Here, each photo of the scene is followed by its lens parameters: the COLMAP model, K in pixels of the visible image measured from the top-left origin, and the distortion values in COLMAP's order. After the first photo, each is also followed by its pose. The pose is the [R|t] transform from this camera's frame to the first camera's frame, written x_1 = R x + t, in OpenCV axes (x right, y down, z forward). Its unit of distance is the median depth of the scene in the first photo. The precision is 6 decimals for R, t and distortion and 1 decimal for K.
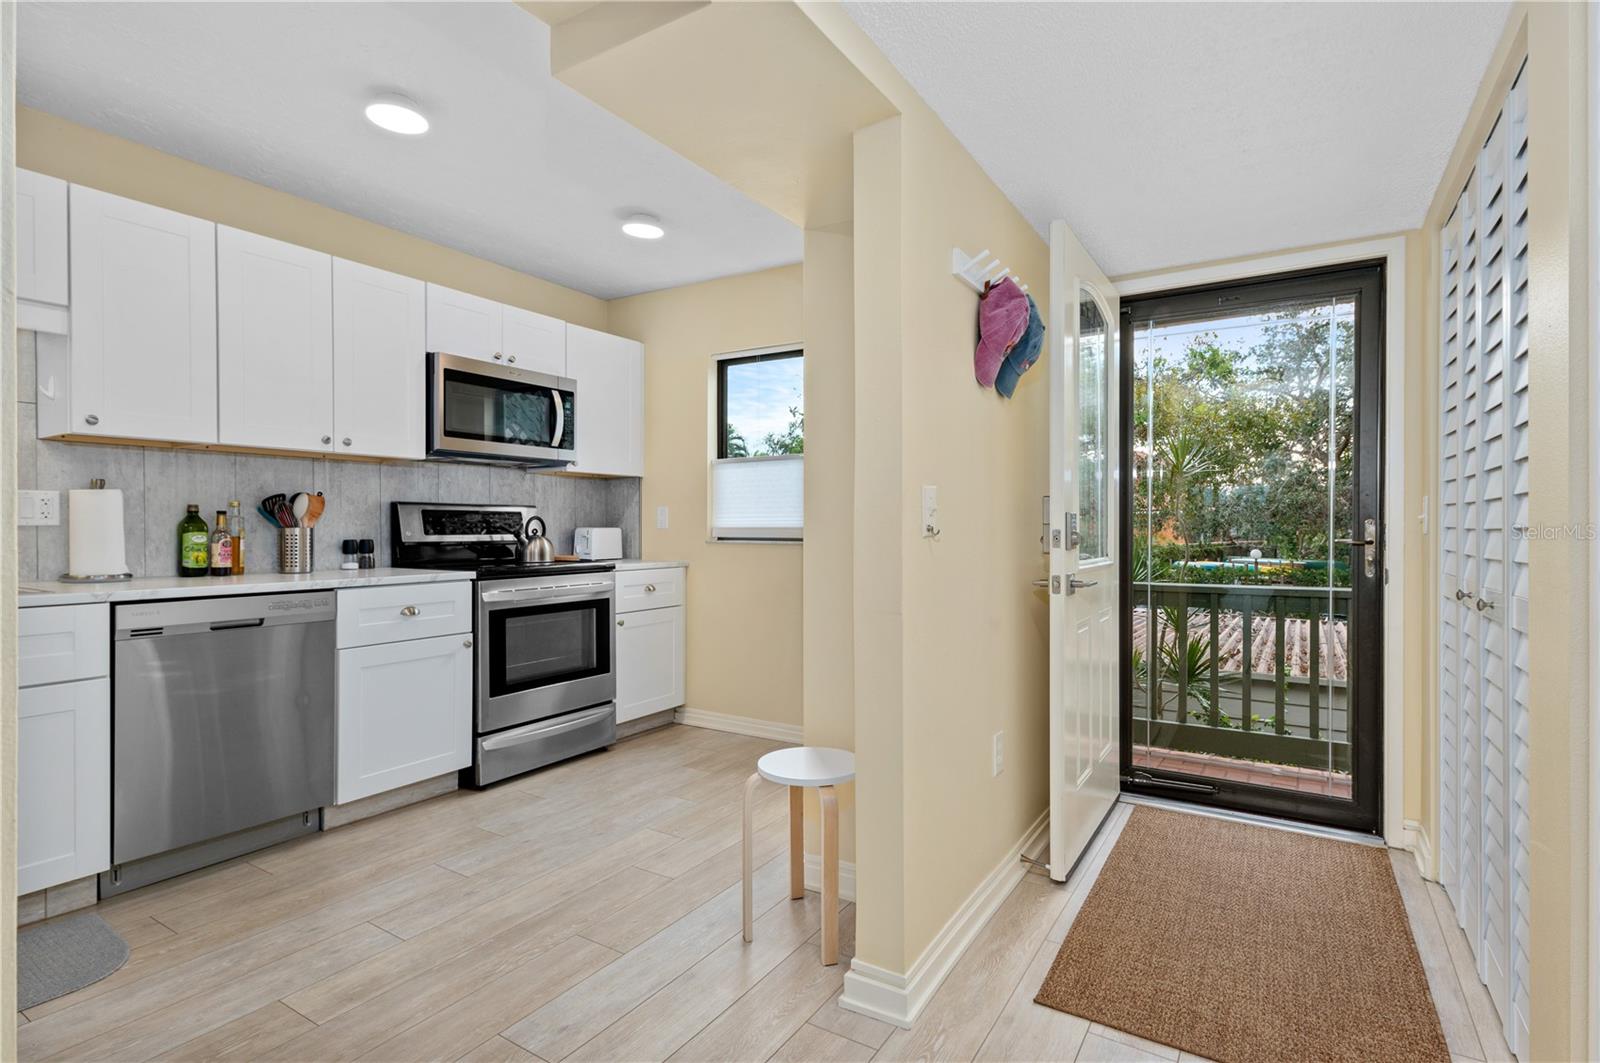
lens RADIAL K [[741.6, 0, 796.4], [0, 741.6, 524.6], [0, 0, 1]] dist [0.002740, 0.000288]
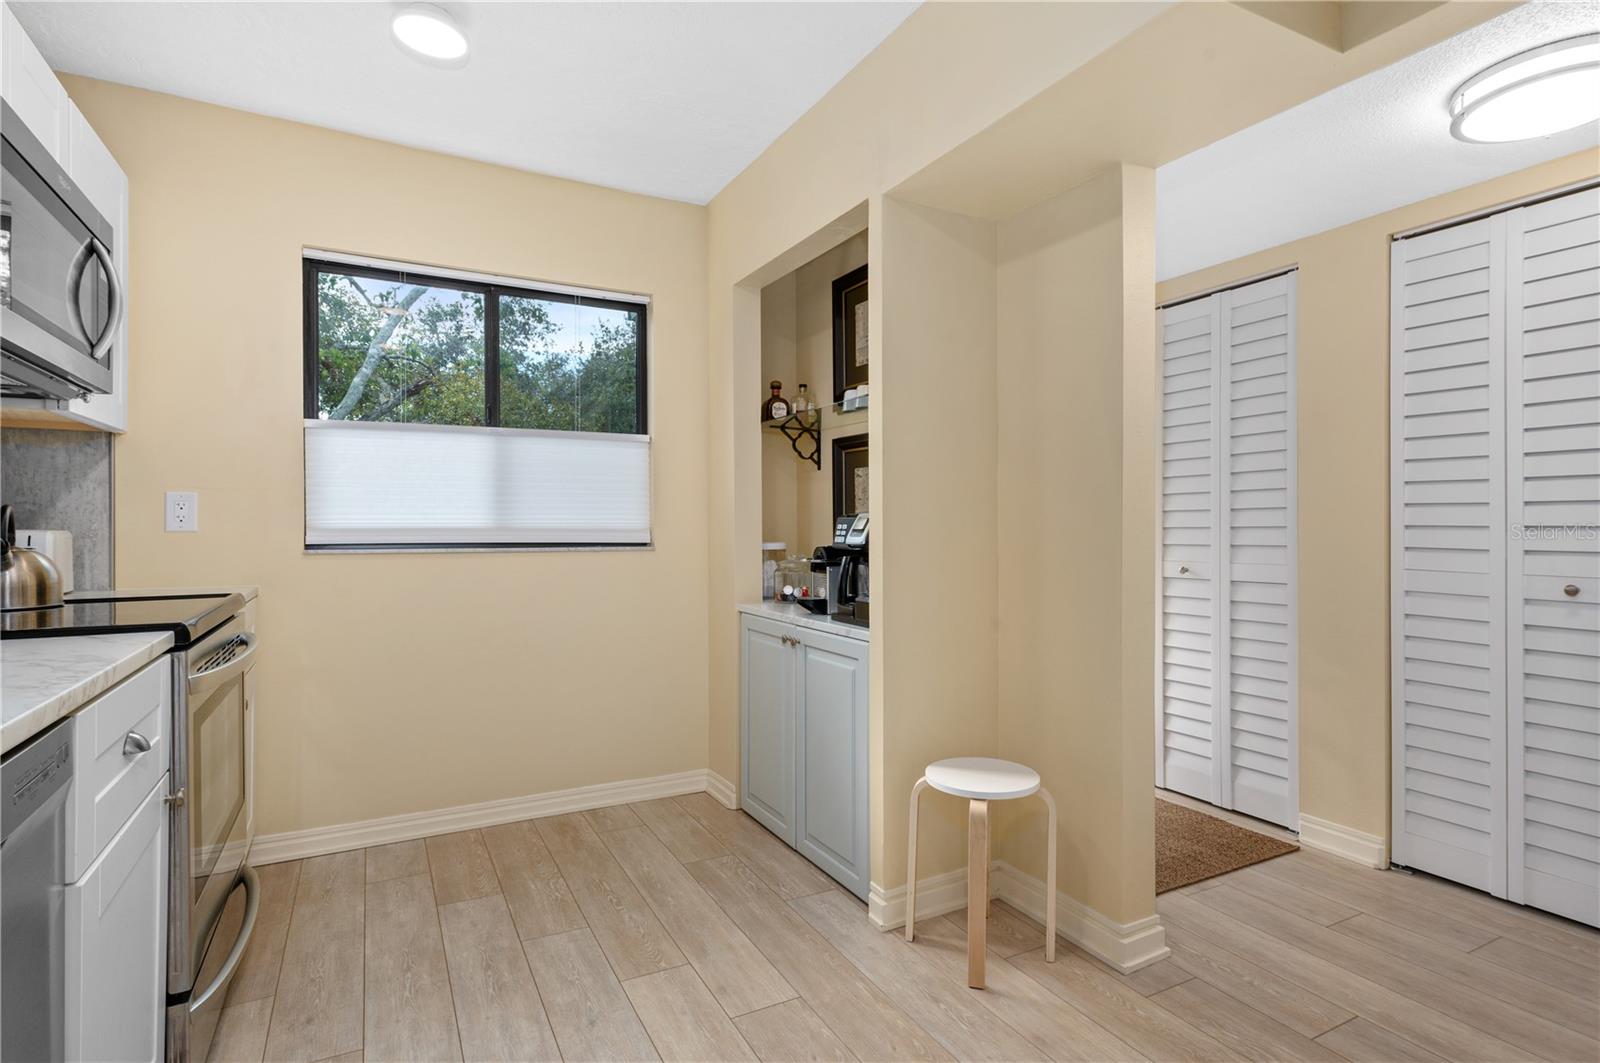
lens RADIAL K [[789.7, 0, 776.5], [0, 789.7, 526.1], [0, 0, 1]] dist [0.000685, -0.000025]
pose [[0.526141, -0.000480, 0.850397, -0.568585], [-0.002617, 0.999994, 0.002183, -0.001338], [-0.850393, -0.003374, 0.526137, 0.396809]]
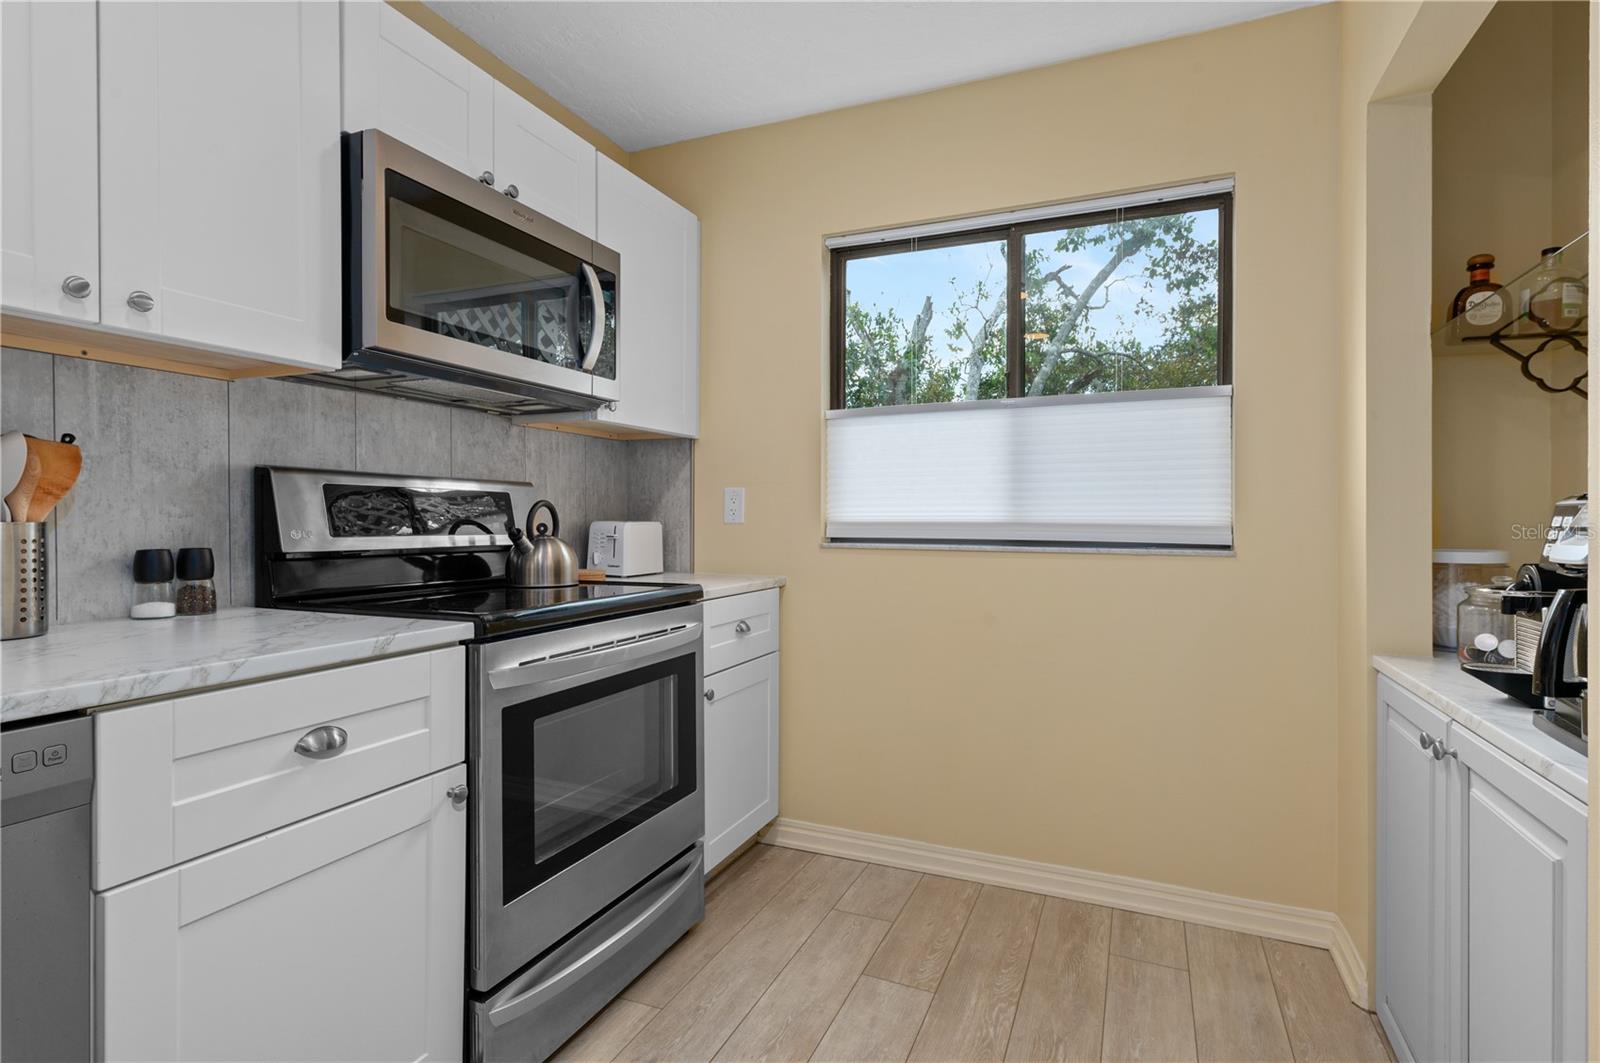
lens RADIAL K [[766.7, 0, 813.0], [0, 766.7, 522.7], [0, 0, 1]] dist [0.005304, -0.000168]
pose [[0.988653, 0.003050, 0.150188, -0.267855], [-0.004166, 0.999966, 0.007117, -0.000029], [-0.150161, -0.007662, 0.988632, 0.463136]]
